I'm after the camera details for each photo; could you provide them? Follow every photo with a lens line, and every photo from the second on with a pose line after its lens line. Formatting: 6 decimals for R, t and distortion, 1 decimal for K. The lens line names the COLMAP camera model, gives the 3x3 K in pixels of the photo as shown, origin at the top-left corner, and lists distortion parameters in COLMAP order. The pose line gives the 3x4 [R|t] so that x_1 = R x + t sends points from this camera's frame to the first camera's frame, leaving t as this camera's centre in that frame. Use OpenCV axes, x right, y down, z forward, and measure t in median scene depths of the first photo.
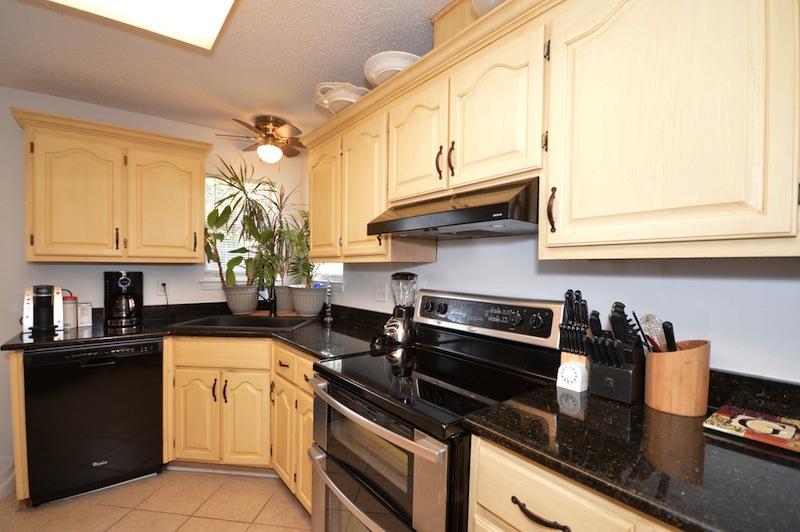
lens RADIAL K [[368.3, 0, 402.5], [0, 368.3, 274.8], [0, 0, 1]] dist [0.001192, 0.000205]
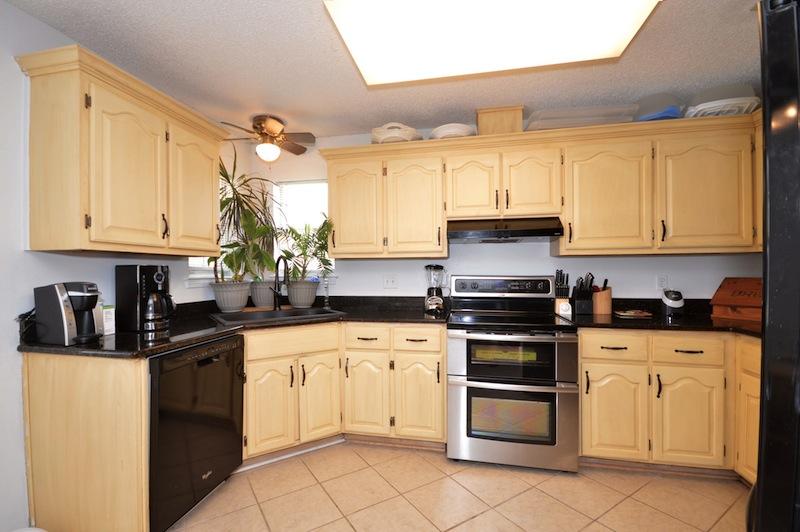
lens RADIAL K [[348.6, 0, 399.0], [0, 348.6, 273.9], [0, 0, 1]] dist [-0.002165, -0.000237]
pose [[0.760213, -0.013703, 0.649530, -1.016742], [0.025304, 0.999643, -0.008527, 0.038844], [-0.649181, 0.022918, 0.760288, 0.036307]]
